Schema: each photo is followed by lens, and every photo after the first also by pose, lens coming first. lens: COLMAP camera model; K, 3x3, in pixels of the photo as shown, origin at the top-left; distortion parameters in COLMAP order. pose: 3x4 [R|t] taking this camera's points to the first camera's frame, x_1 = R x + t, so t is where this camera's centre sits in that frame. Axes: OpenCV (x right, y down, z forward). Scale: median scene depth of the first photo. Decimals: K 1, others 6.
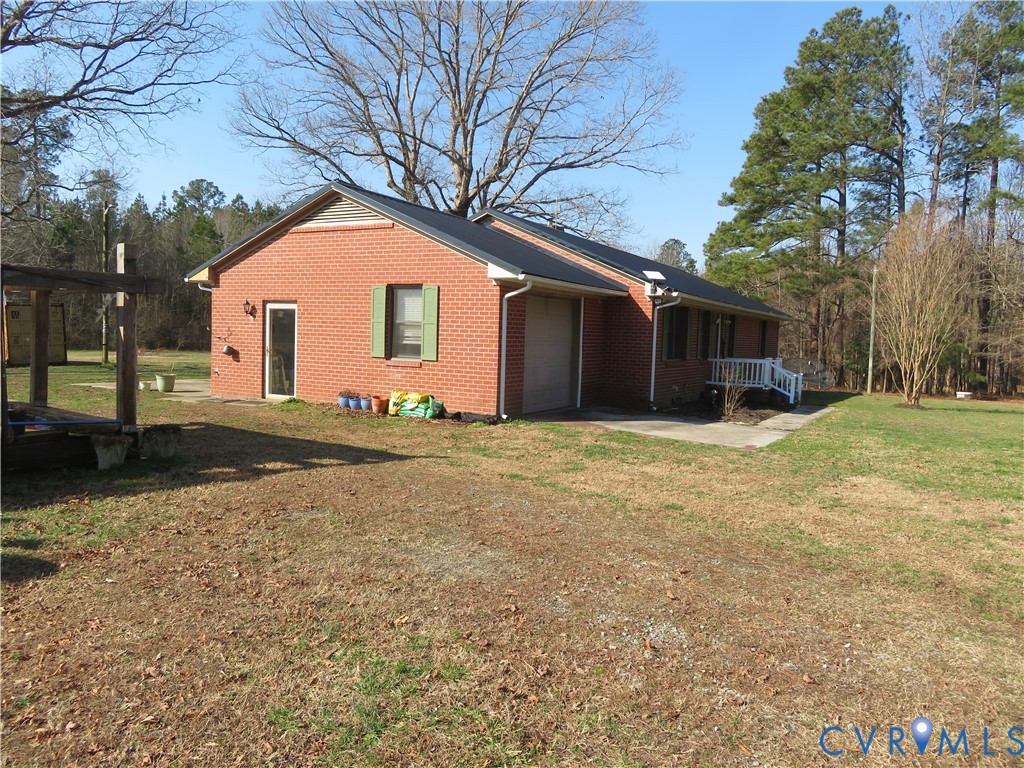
lens RADIAL K [[740.2, 0, 510.6], [0, 740.2, 380.9], [0, 0, 1]] dist [0.003169, 0.001087]
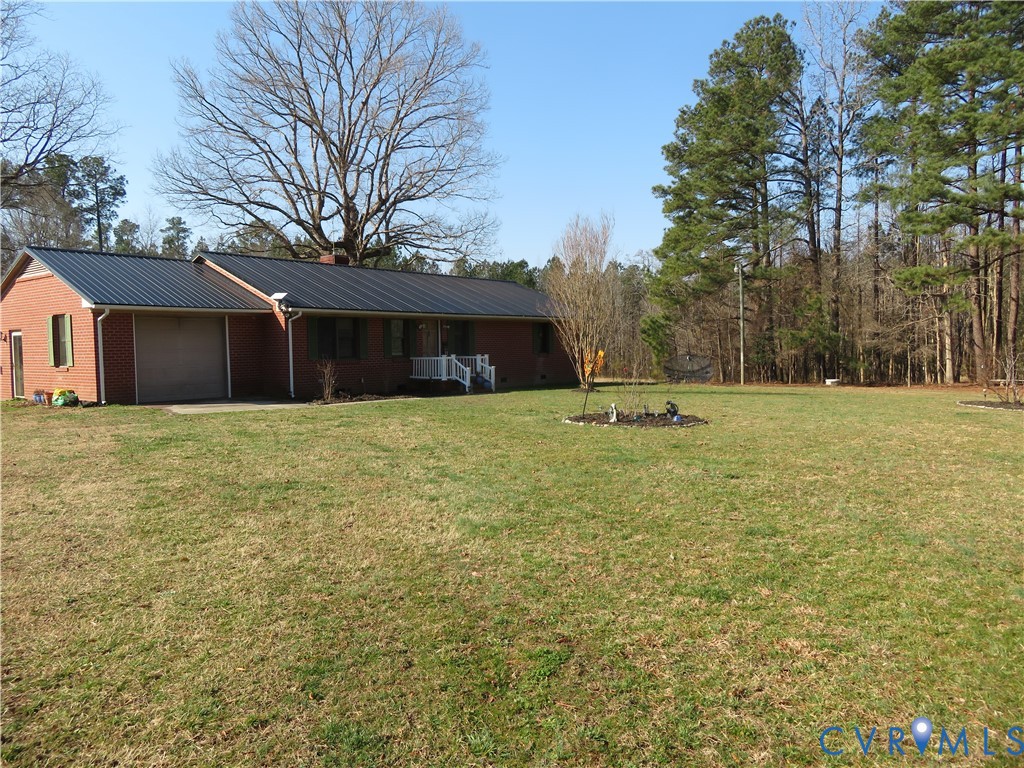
lens RADIAL K [[751.1, 0, 512.2], [0, 751.1, 377.5], [0, 0, 1]] dist [0.000675, -0.001101]
pose [[0.987558, -0.043765, -0.151043, 0.508296], [0.040001, 0.998811, -0.027868, 0.036966], [0.152083, 0.021480, 0.988134, -0.168361]]
